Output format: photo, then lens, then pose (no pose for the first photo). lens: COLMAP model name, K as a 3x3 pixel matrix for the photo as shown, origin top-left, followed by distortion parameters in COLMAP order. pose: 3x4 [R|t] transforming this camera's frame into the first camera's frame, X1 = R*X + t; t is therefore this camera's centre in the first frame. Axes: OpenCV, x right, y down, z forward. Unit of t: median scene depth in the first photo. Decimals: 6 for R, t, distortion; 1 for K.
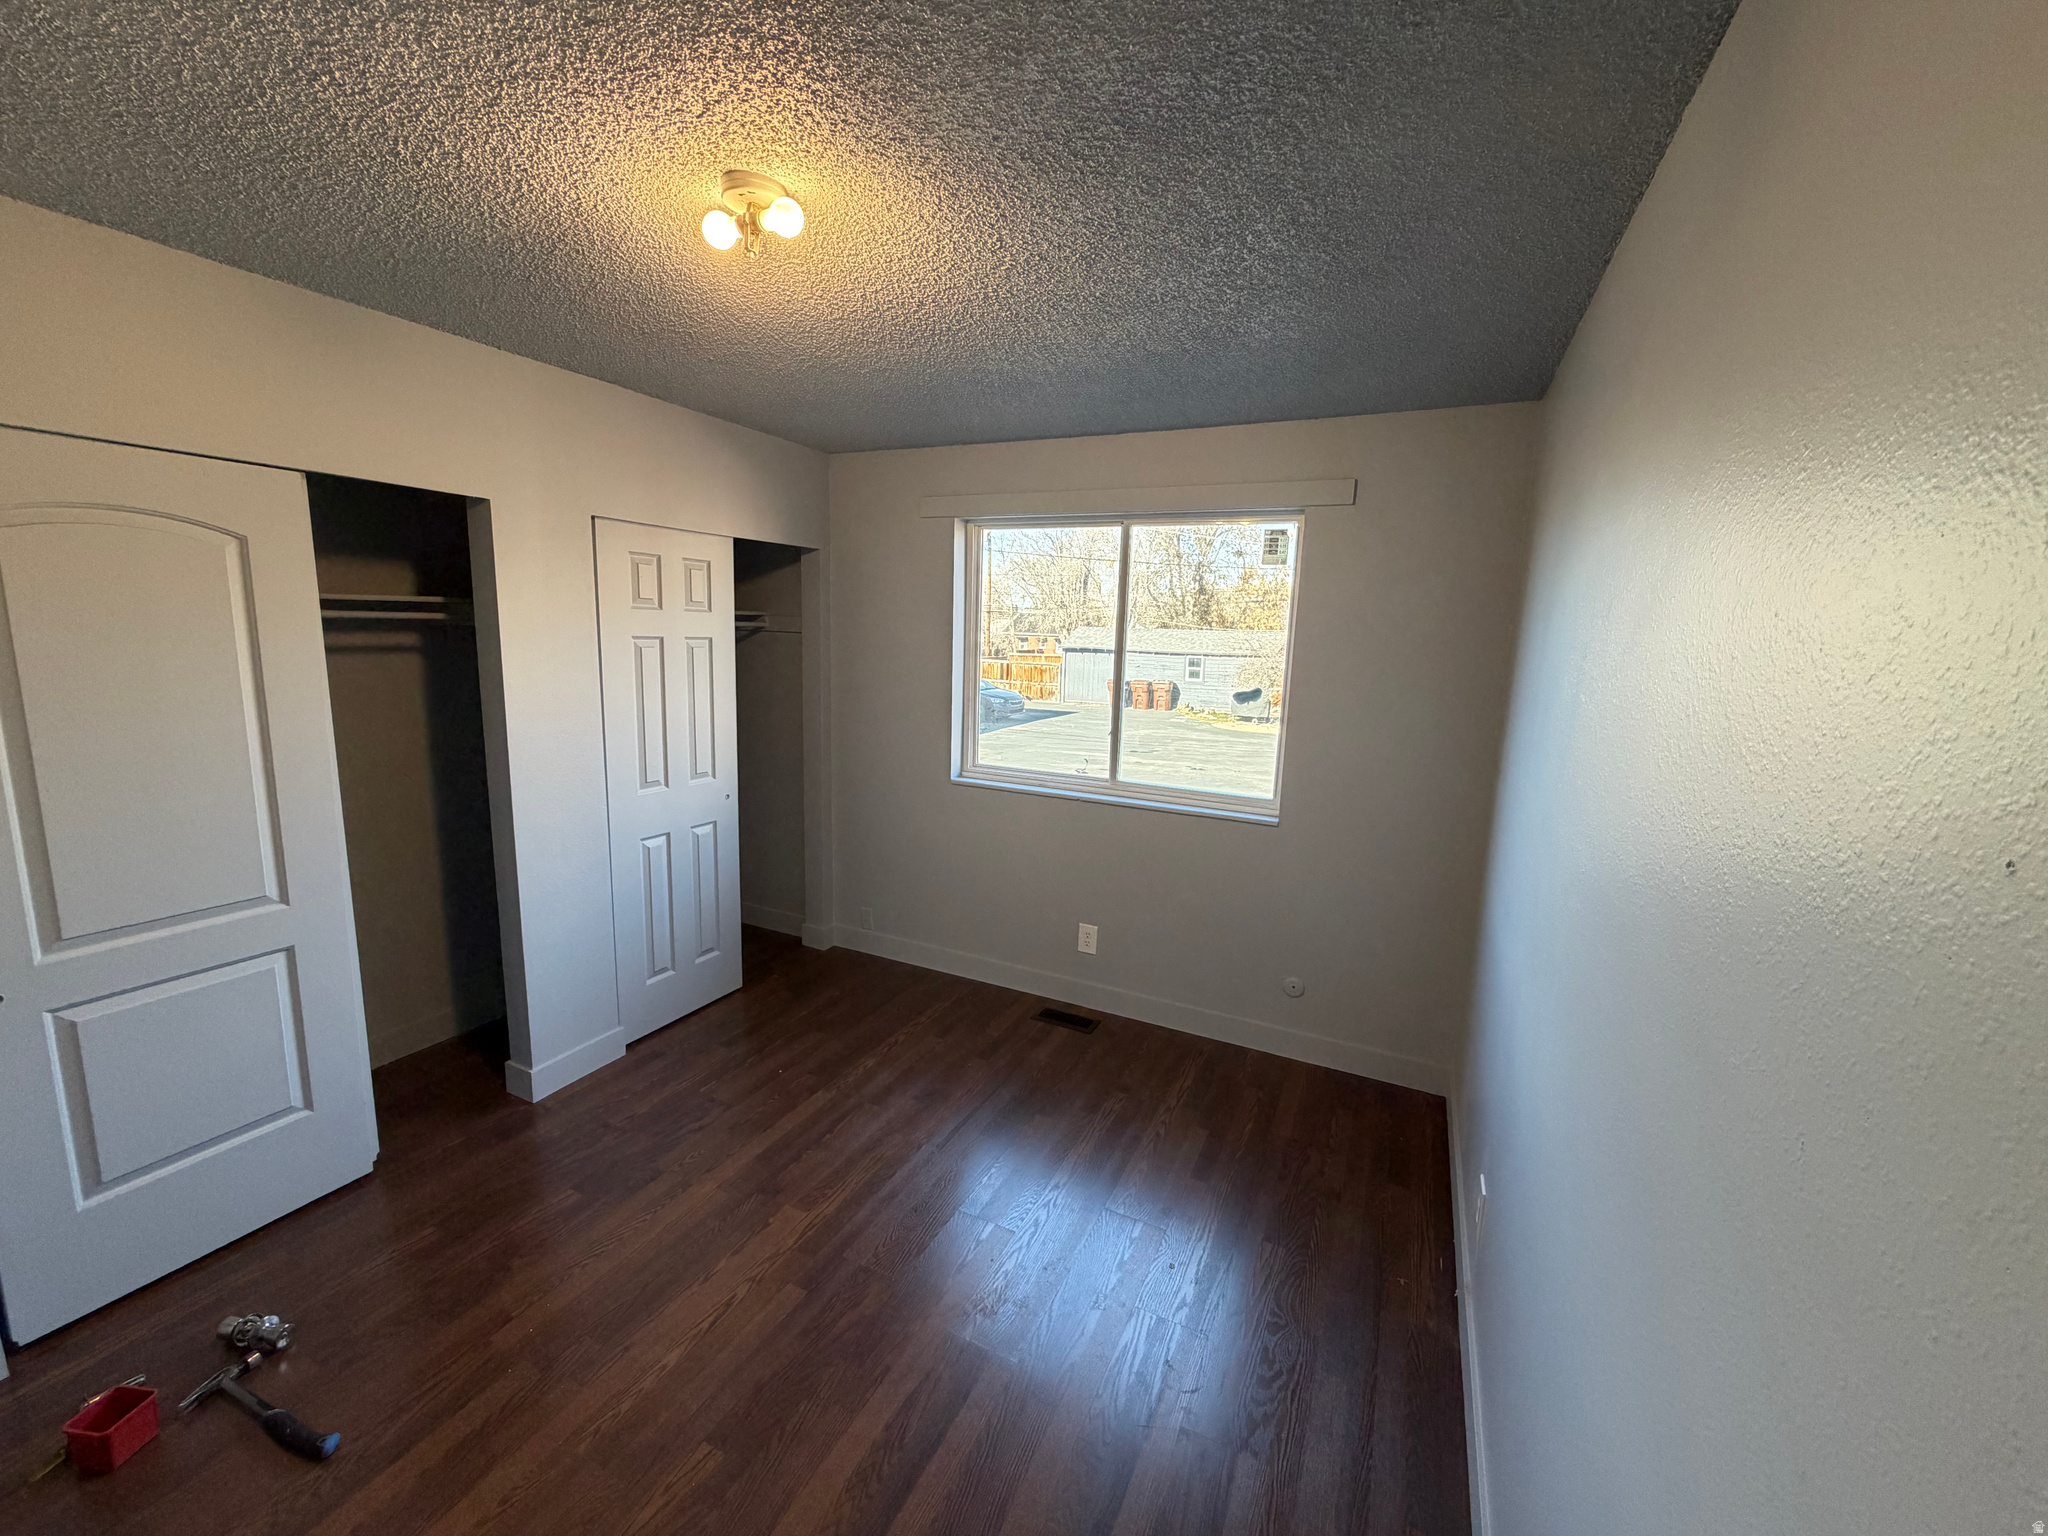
lens RADIAL K [[814.8, 0, 1010.1], [0, 814.8, 761.4], [0, 0, 1]] dist [0.001185, -0.000012]
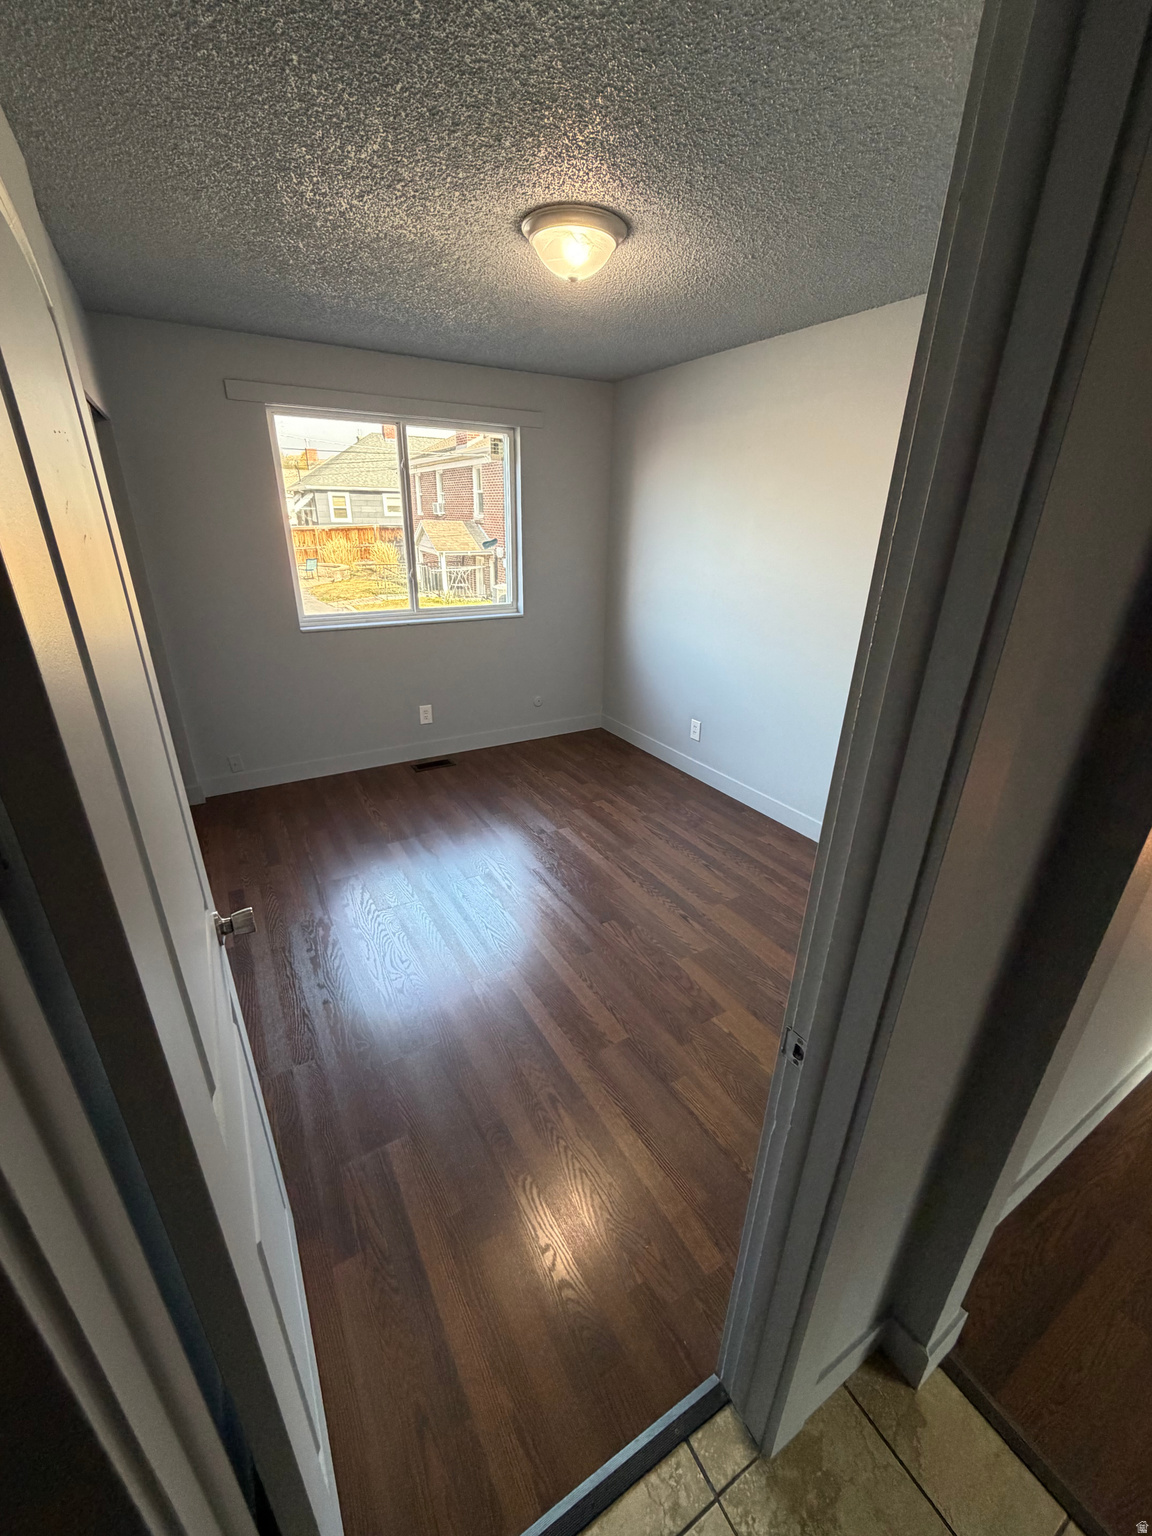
lens RADIAL K [[611.1, 0, 576.7], [0, 611.1, 767.5], [0, 0, 1]] dist [0.001185, -0.000012]
pose [[0.543730, -0.351547, 0.762084, -0.756378], [0.134638, 0.932820, 0.334245, -0.047471], [-0.828390, -0.079133, 0.554534, 0.104898]]
